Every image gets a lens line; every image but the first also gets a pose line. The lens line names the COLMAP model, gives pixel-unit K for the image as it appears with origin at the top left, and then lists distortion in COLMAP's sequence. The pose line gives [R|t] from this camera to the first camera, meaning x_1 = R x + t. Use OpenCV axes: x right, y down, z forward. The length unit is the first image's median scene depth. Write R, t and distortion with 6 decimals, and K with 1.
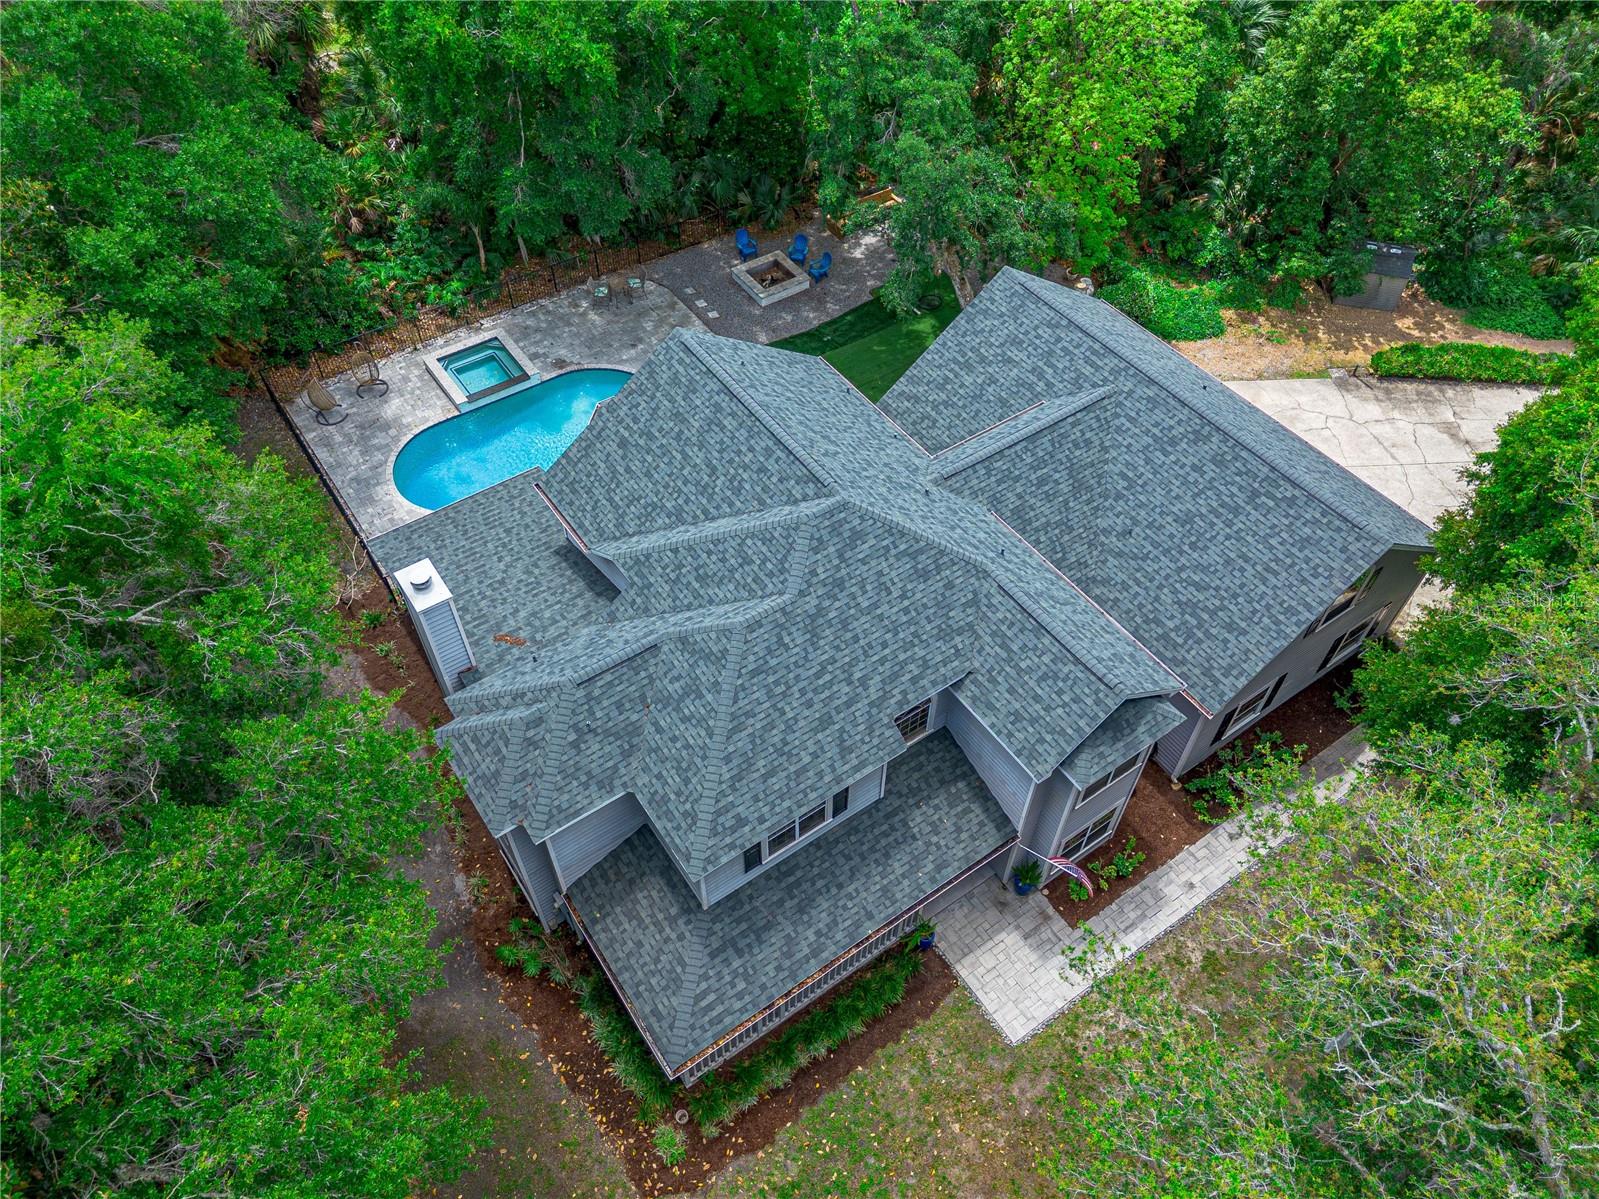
lens RADIAL K [[1134.7, 0, 799.5], [0, 1134.7, 599.5], [0, 0, 1]] dist [0.064671, -0.046851]
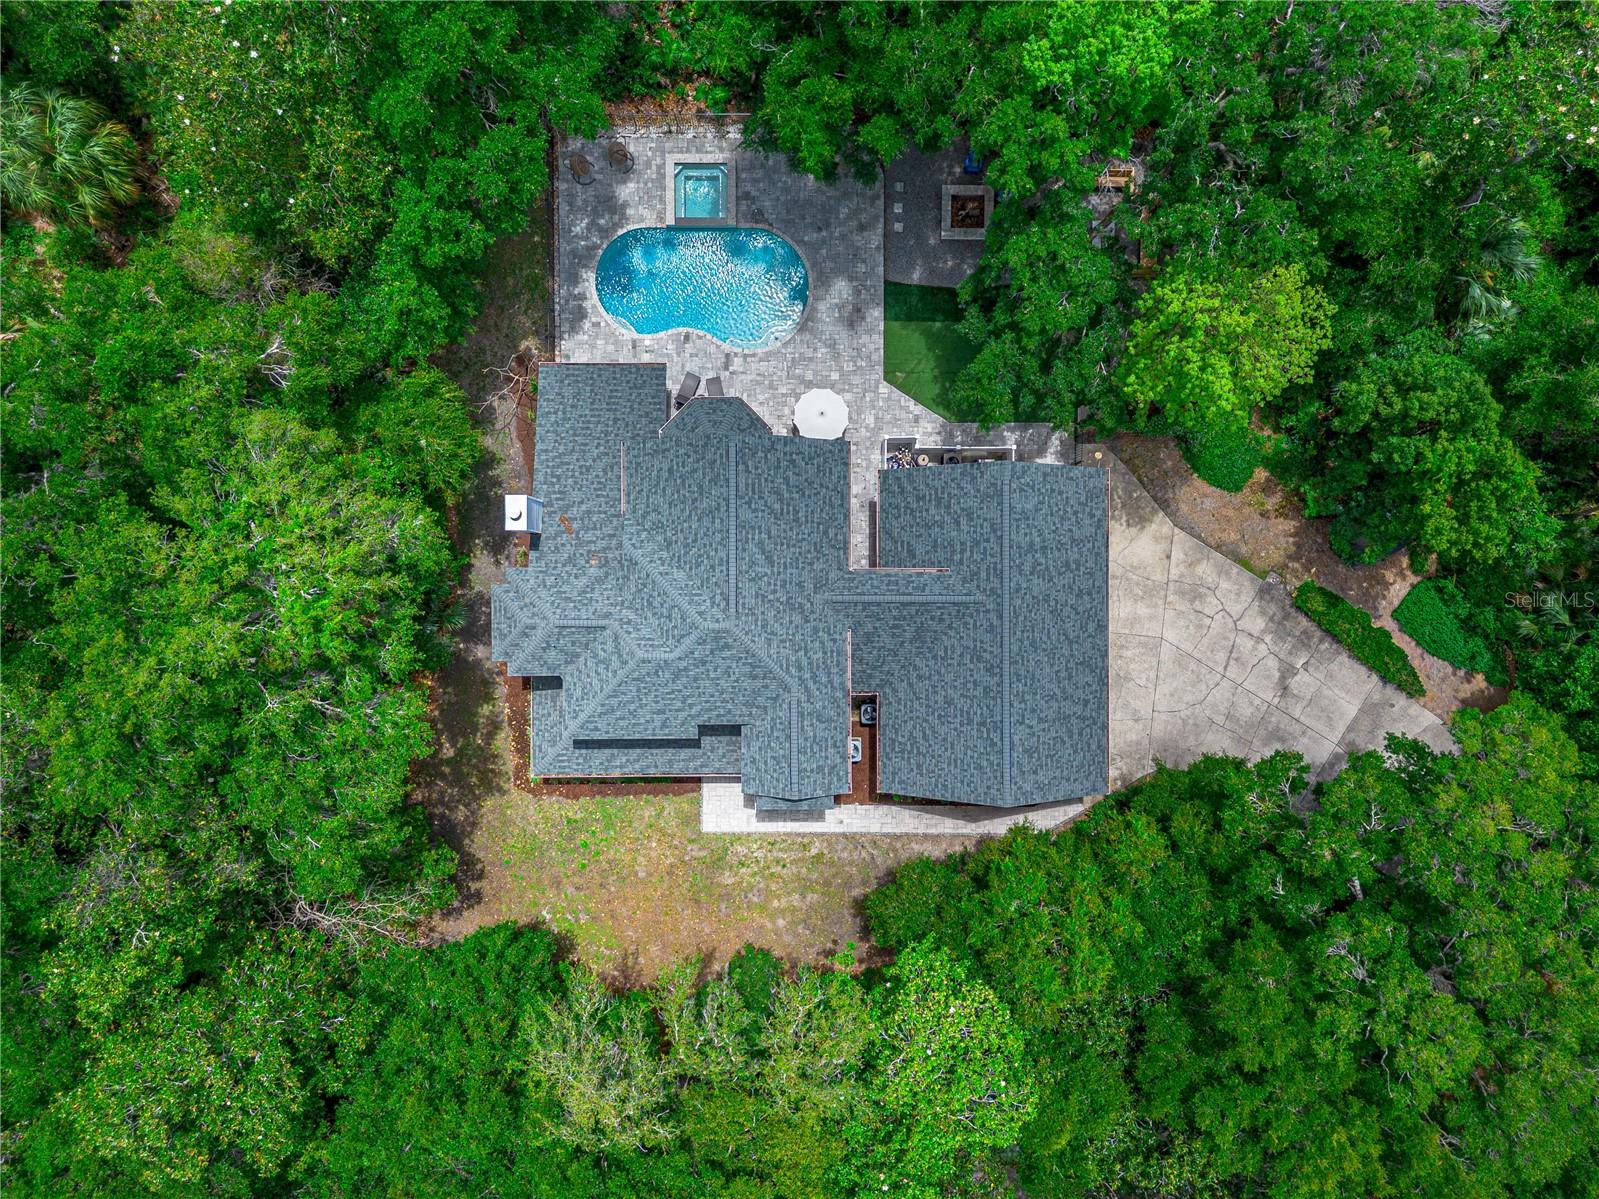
lens RADIAL K [[1134.7, 0, 799.5], [0, 1134.7, 599.5], [0, 0, 1]] dist [0.064671, -0.046851]
pose [[0.822377, 0.568942, -0.000551, 0.063141], [-0.434508, 0.628683, 0.644950, -0.779124], [0.367286, -0.530153, 0.764224, -0.146705]]
